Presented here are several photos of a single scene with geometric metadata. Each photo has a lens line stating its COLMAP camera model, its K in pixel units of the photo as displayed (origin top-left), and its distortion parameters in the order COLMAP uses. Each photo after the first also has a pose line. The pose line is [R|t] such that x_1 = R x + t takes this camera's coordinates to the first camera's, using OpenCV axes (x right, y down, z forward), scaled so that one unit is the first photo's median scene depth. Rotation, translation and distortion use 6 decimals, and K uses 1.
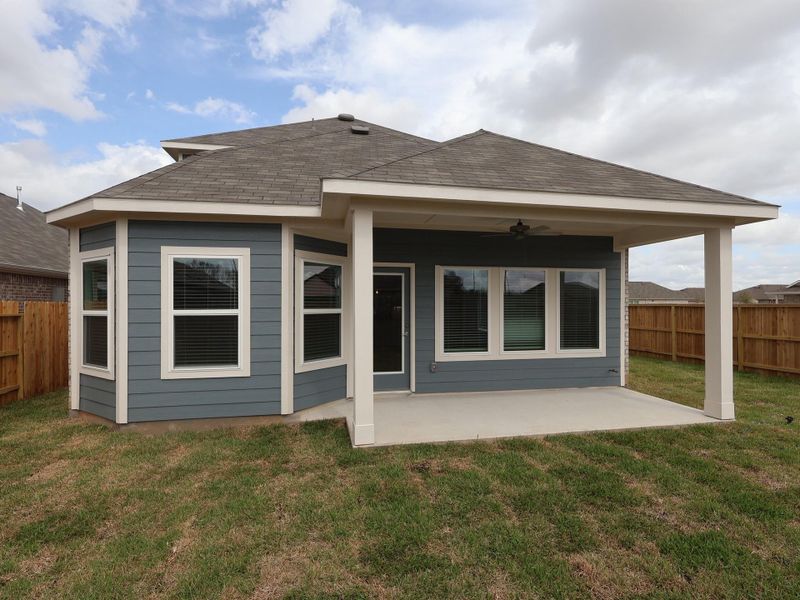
lens RADIAL K [[419.2, 0, 403.1], [0, 419.2, 304.5], [0, 0, 1]] dist [-0.003276, -0.000640]
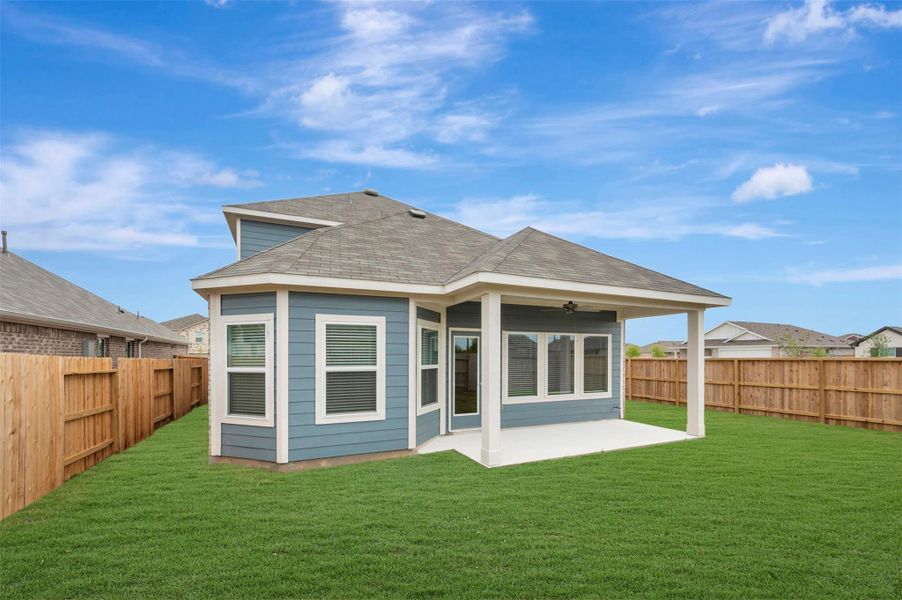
lens RADIAL K [[382.3, 0, 454.3], [0, 382.3, 357.6], [0, 0, 1]] dist [-0.001071, -0.000029]
pose [[0.973791, -0.000573, 0.227444, -0.406110], [-0.000538, 0.999988, 0.004823, -0.017904], [-0.227444, -0.004819, 0.973779, -0.146178]]
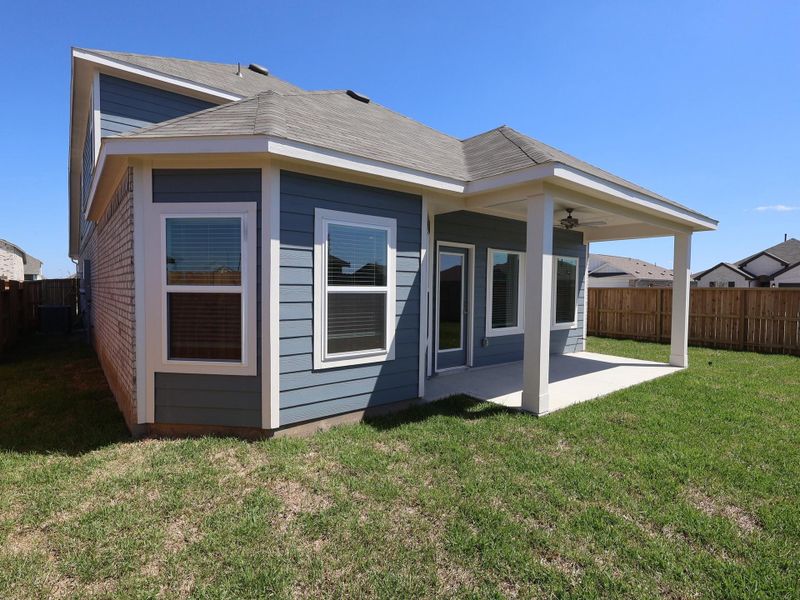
lens RADIAL K [[419.2, 0, 397.6], [0, 419.2, 306.5], [0, 0, 1]] dist [-0.003276, -0.000640]
pose [[0.887741, -0.007428, 0.460284, -0.750577], [-0.017306, 0.998624, 0.049494, 0.008534], [-0.460019, -0.051904, 0.886391, 0.177900]]
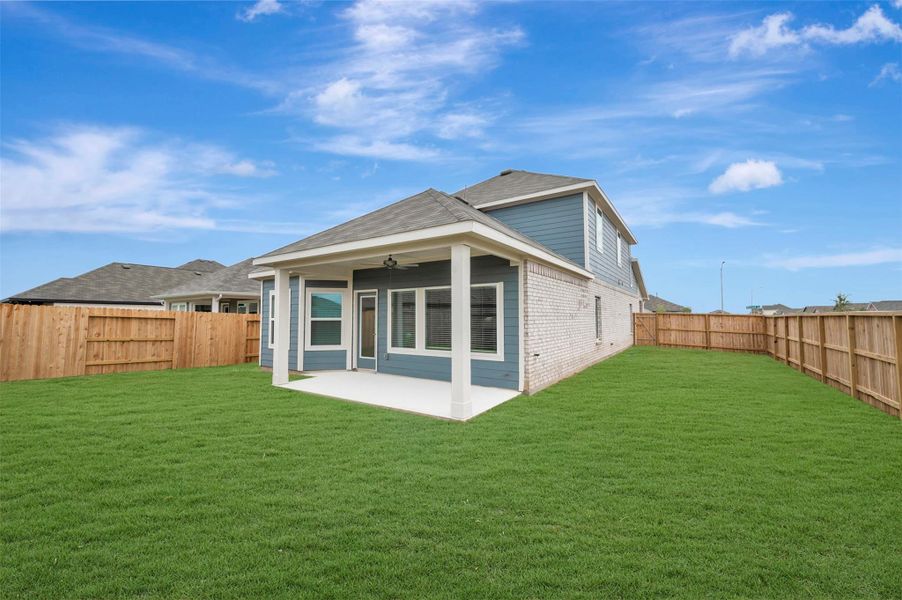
lens RADIAL K [[346.7, 0, 450.2], [0, 346.7, 296.6], [0, 0, 1]] dist [-0.017366, 0.000483]
pose [[0.707376, -0.041915, -0.705593, 1.352154], [0.008016, 0.998652, -0.051288, 0.000042], [0.706792, 0.030623, 0.706758, 0.329730]]
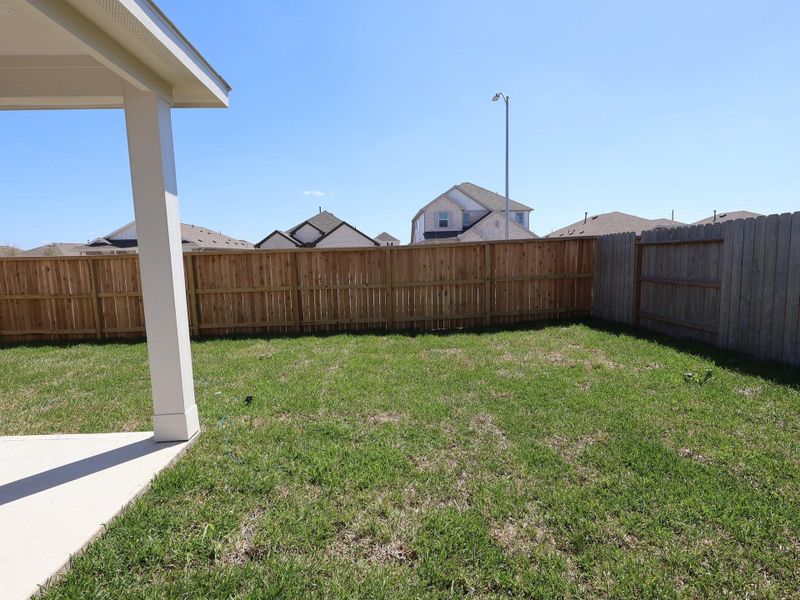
lens RADIAL K [[419.2, 0, 399.4], [0, 419.2, 303.6], [0, 0, 1]] dist [-0.003276, -0.000640]
pose [[0.161159, -0.113612, 0.980367, 0.239812], [0.021764, 0.993519, 0.111559, 0.023441], [-0.986689, 0.003358, 0.162587, 0.585994]]
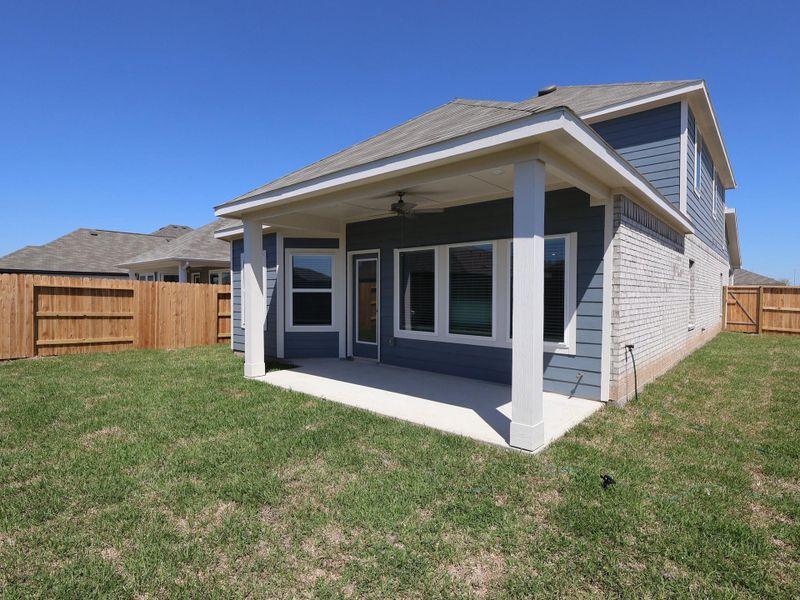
lens RADIAL K [[419.2, 0, 404.7], [0, 419.2, 297.7], [0, 0, 1]] dist [-0.003276, -0.000640]
pose [[0.608486, 0.014090, -0.793440, 1.160733], [0.003478, 0.999785, 0.020421, 0.013167], [0.793557, -0.015186, 0.608306, 0.429631]]
